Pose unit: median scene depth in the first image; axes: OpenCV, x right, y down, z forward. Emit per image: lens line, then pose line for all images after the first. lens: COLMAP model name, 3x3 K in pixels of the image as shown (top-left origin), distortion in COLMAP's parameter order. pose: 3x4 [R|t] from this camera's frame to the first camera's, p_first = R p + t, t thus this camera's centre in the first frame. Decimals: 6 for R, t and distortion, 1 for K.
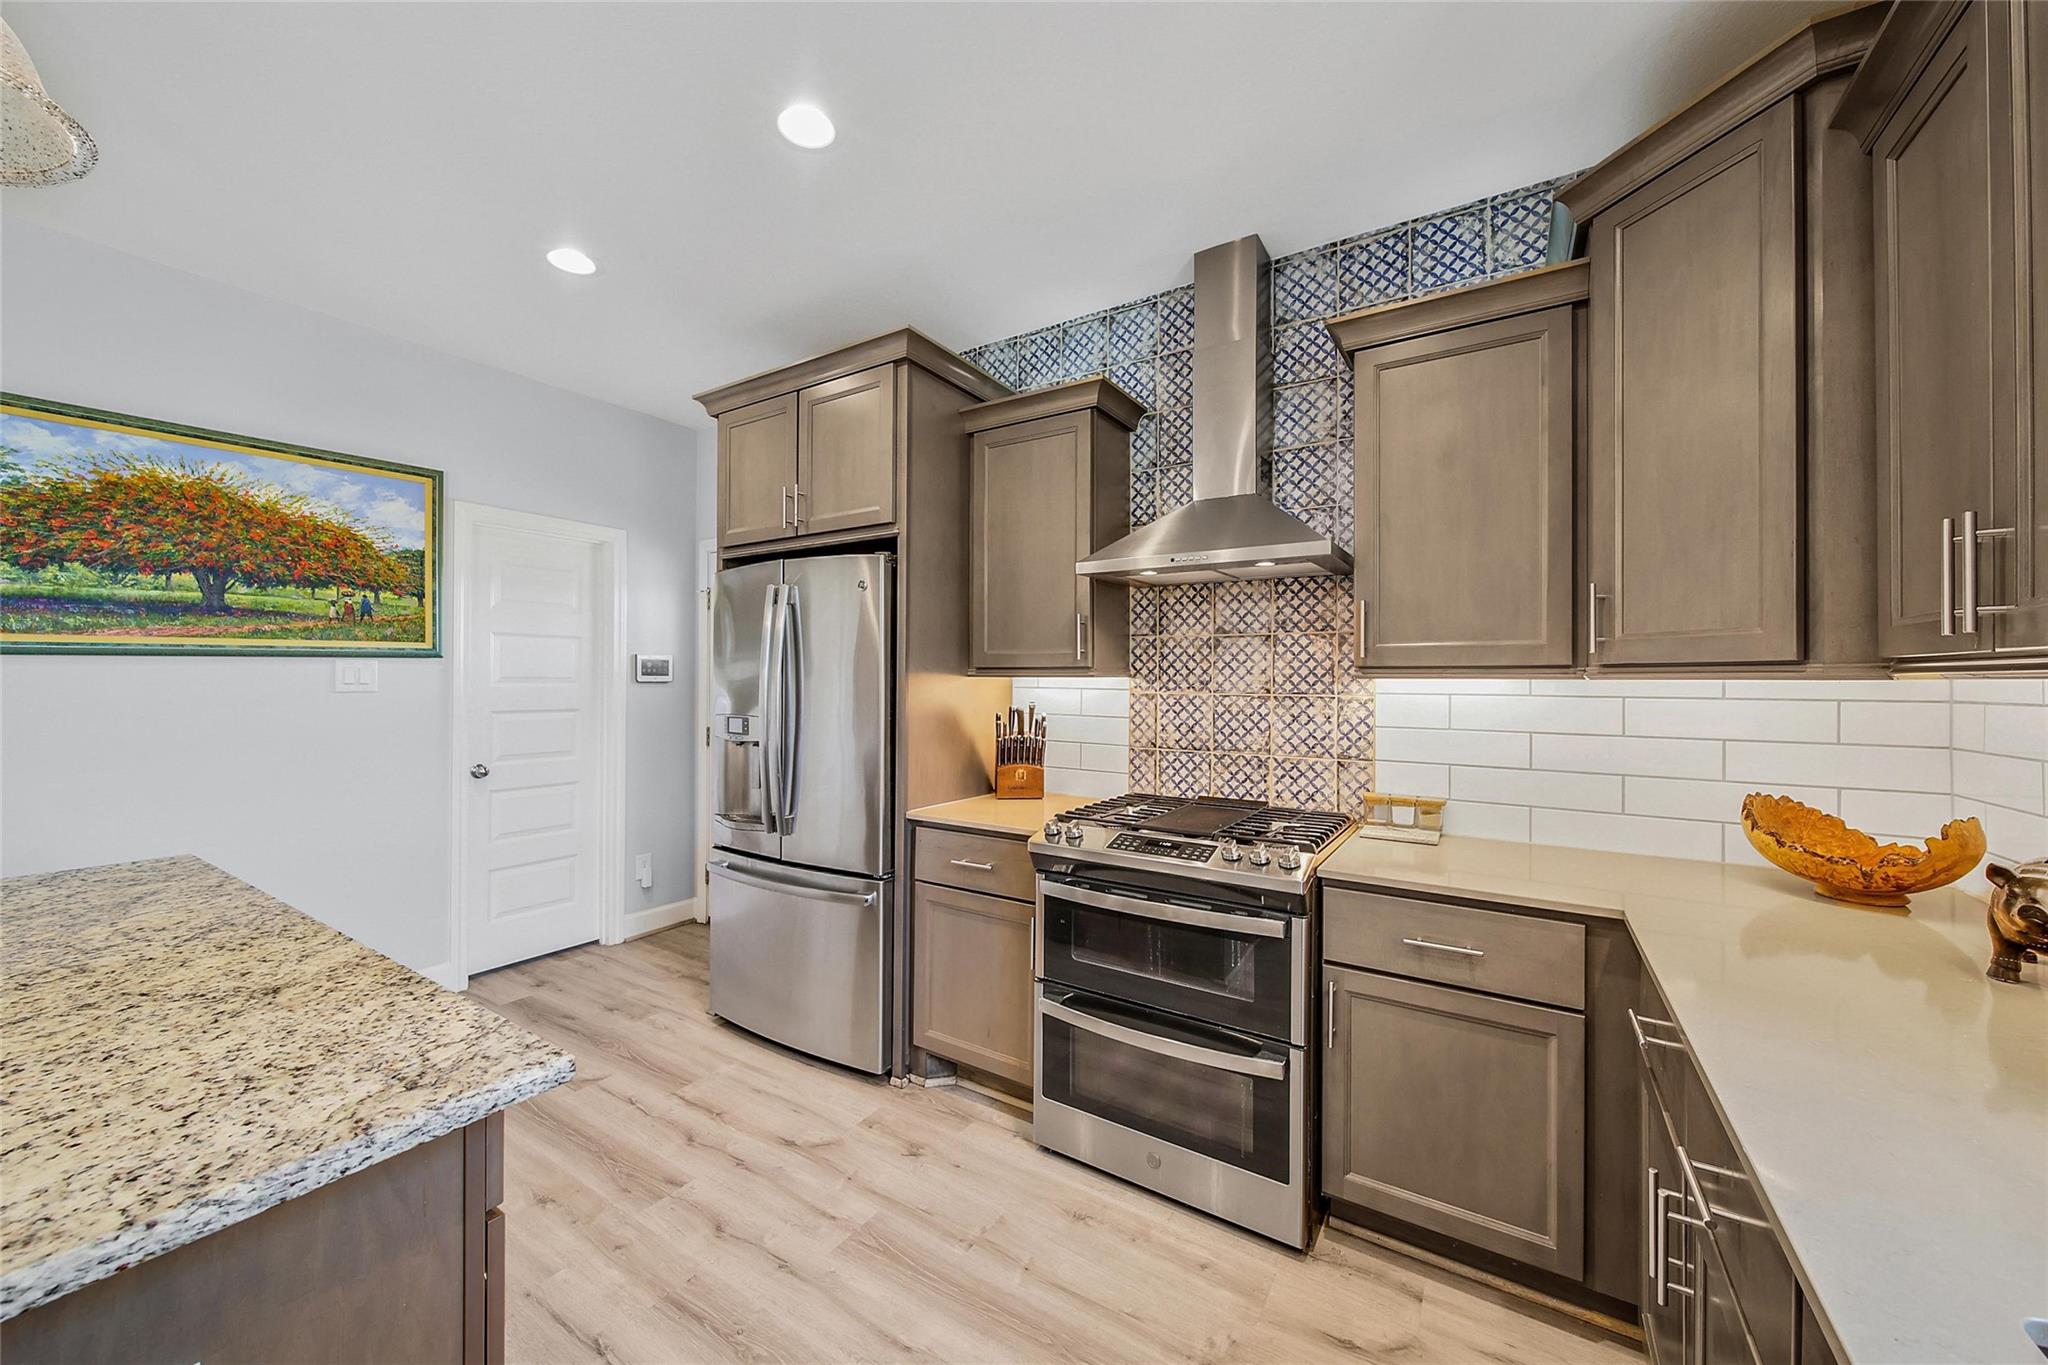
lens RADIAL K [[737.7, 0, 1025.1], [0, 737.7, 672.8], [0, 0, 1]] dist [-0.002085, -0.000248]
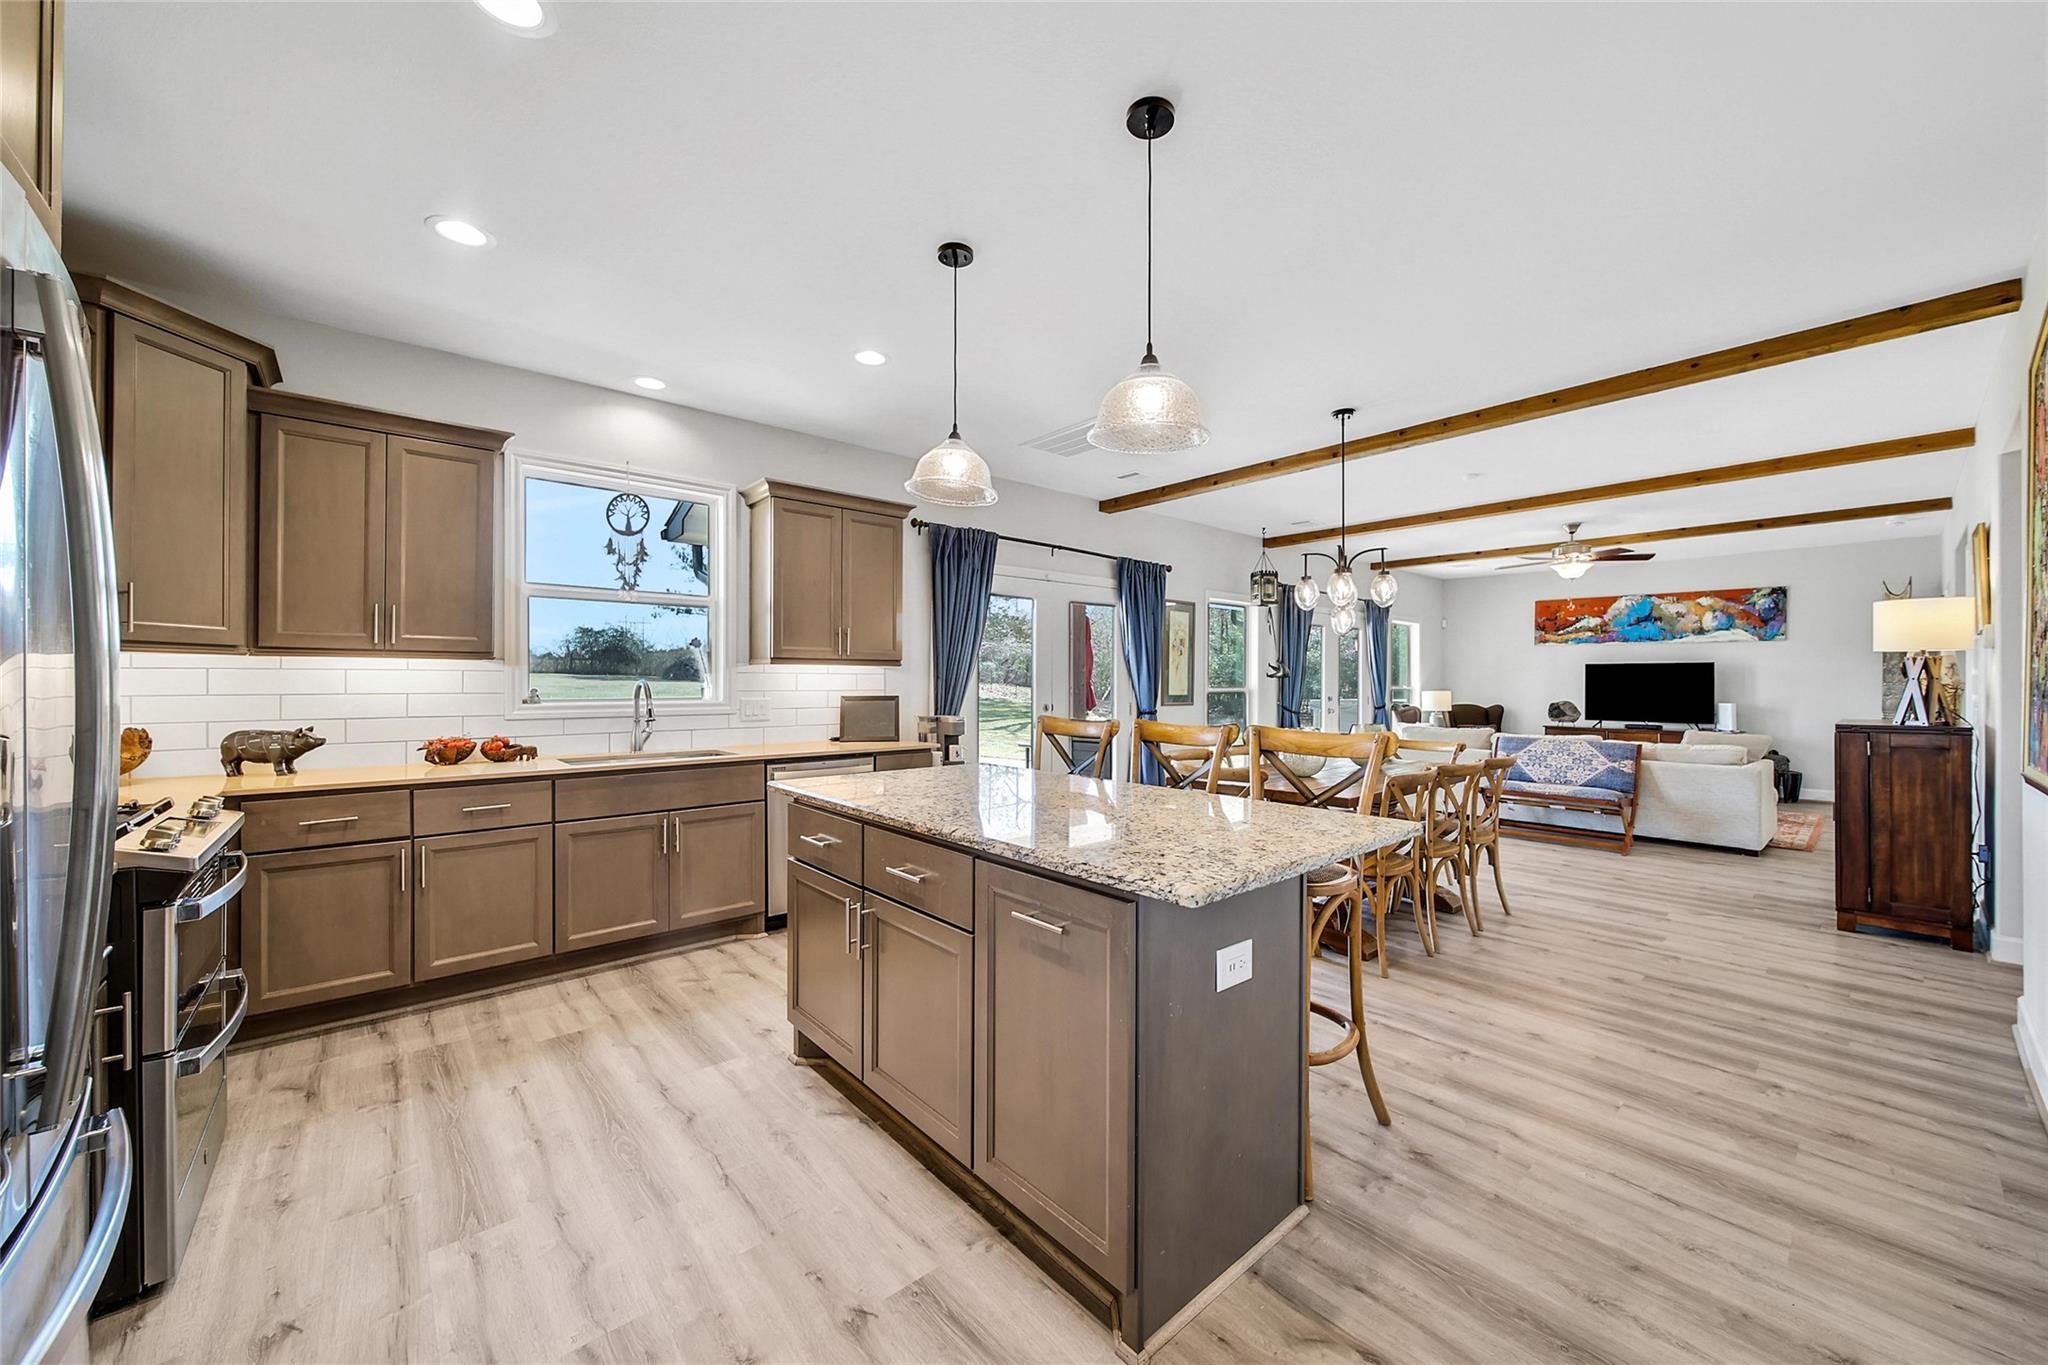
lens RADIAL K [[764.4, 0, 1065.0], [0, 764.4, 681.5], [0, 0, 1]] dist [0.000623, -0.000059]
pose [[-0.976280, -0.005457, 0.216441, -0.806437], [-0.007504, 0.999935, -0.008638, 0.038960], [-0.216380, -0.010057, -0.976257, 1.240162]]
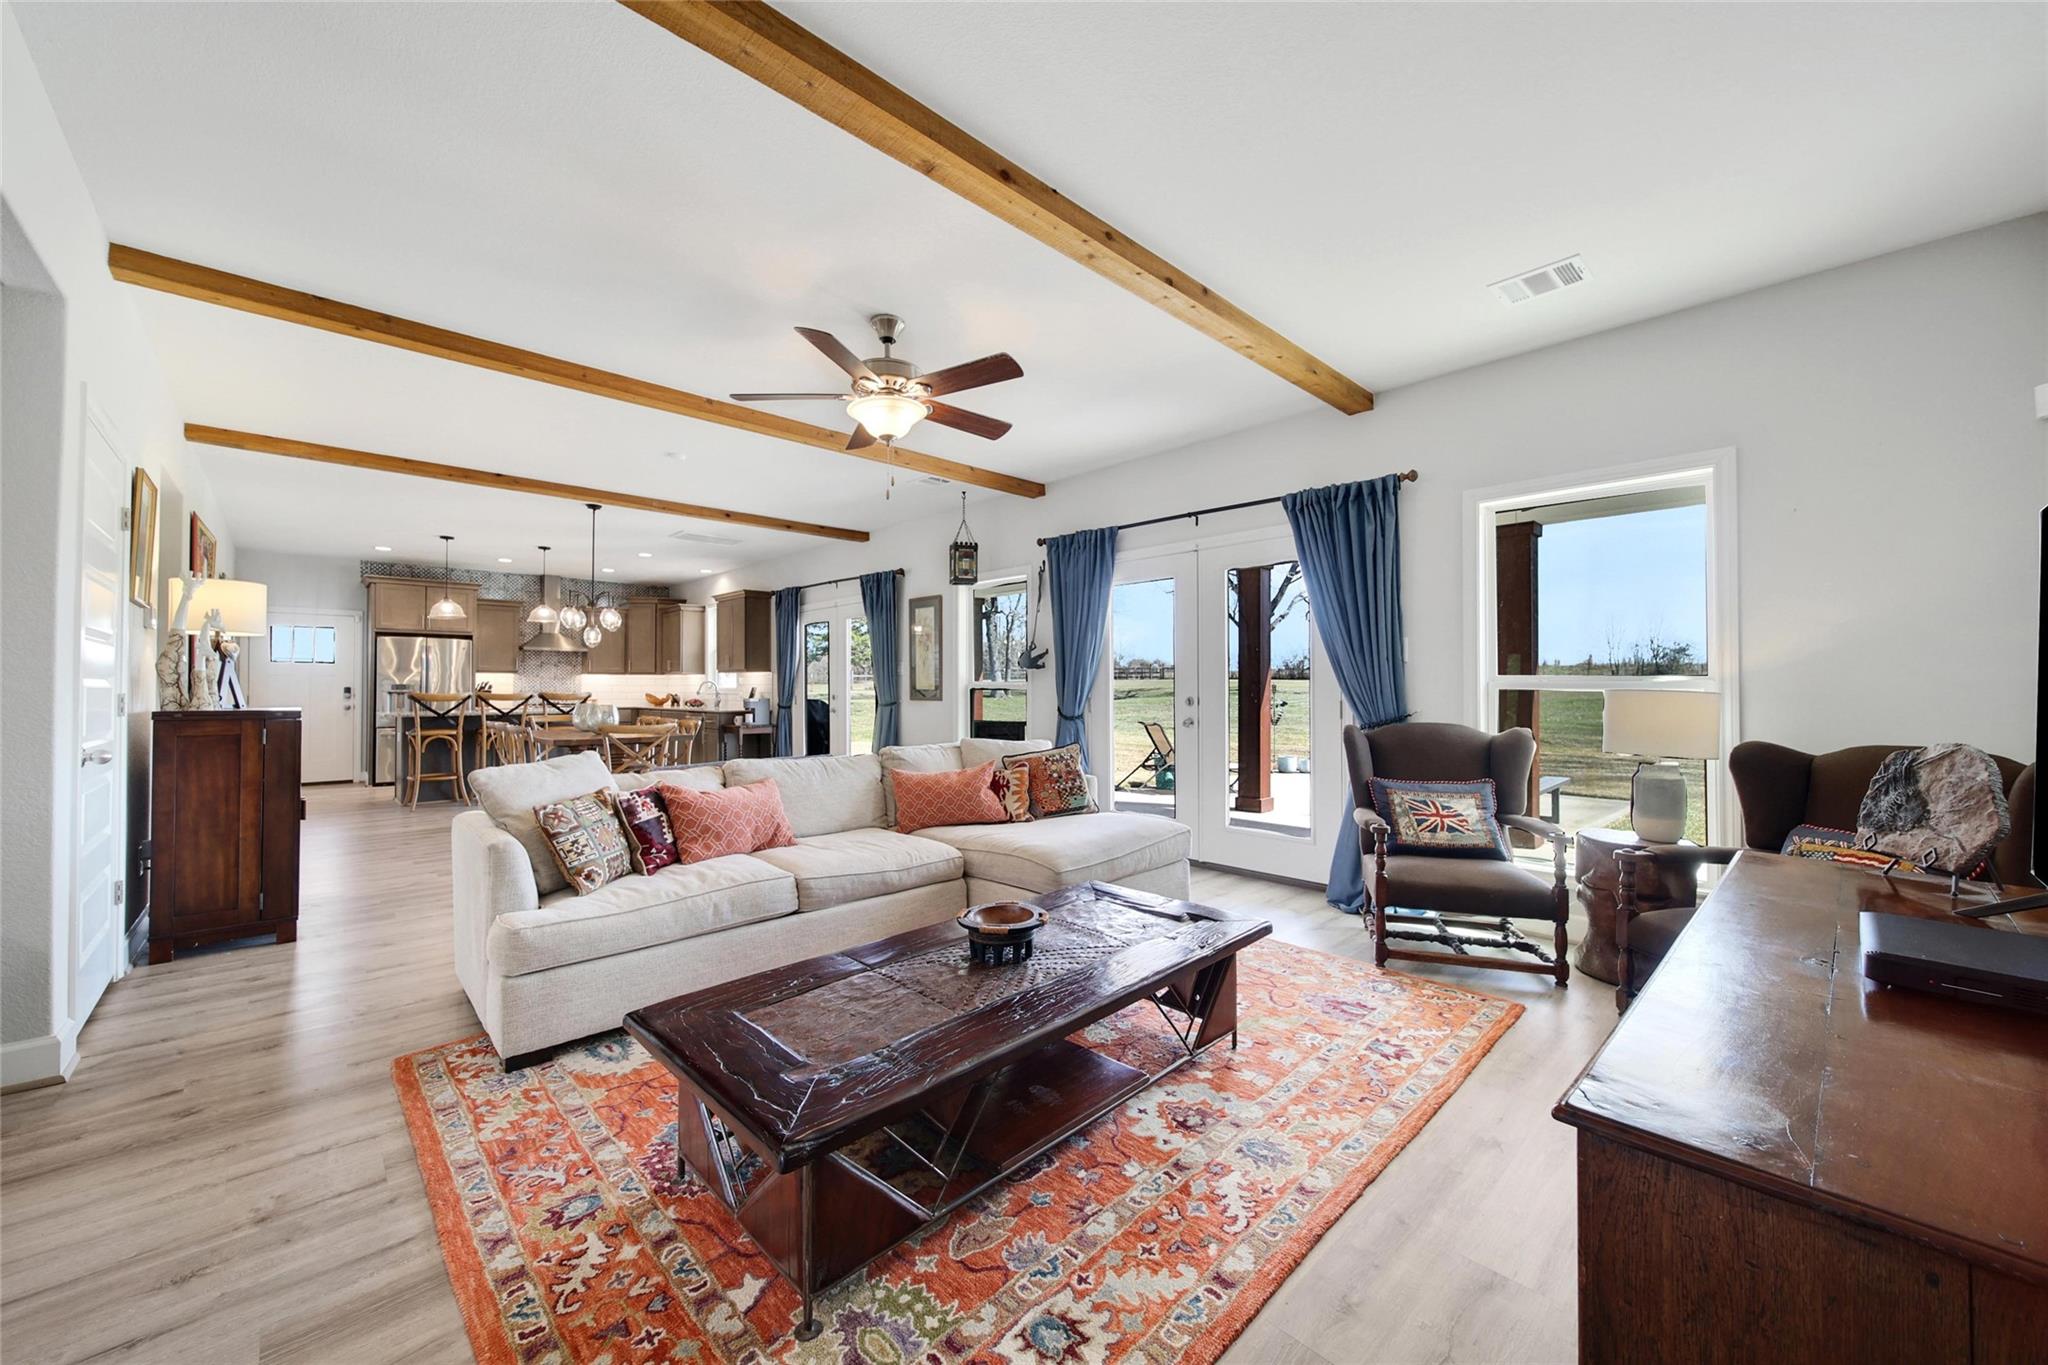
lens RADIAL K [[778.8, 0, 1048.7], [0, 778.8, 674.4], [0, 0, 1]] dist [-0.000902, -0.000210]
pose [[0.196079, 0.016458, 0.980450, -3.303607], [-0.008745, 0.999849, -0.015034, 0.045515], [-0.980549, -0.005626, 0.196194, -2.509709]]
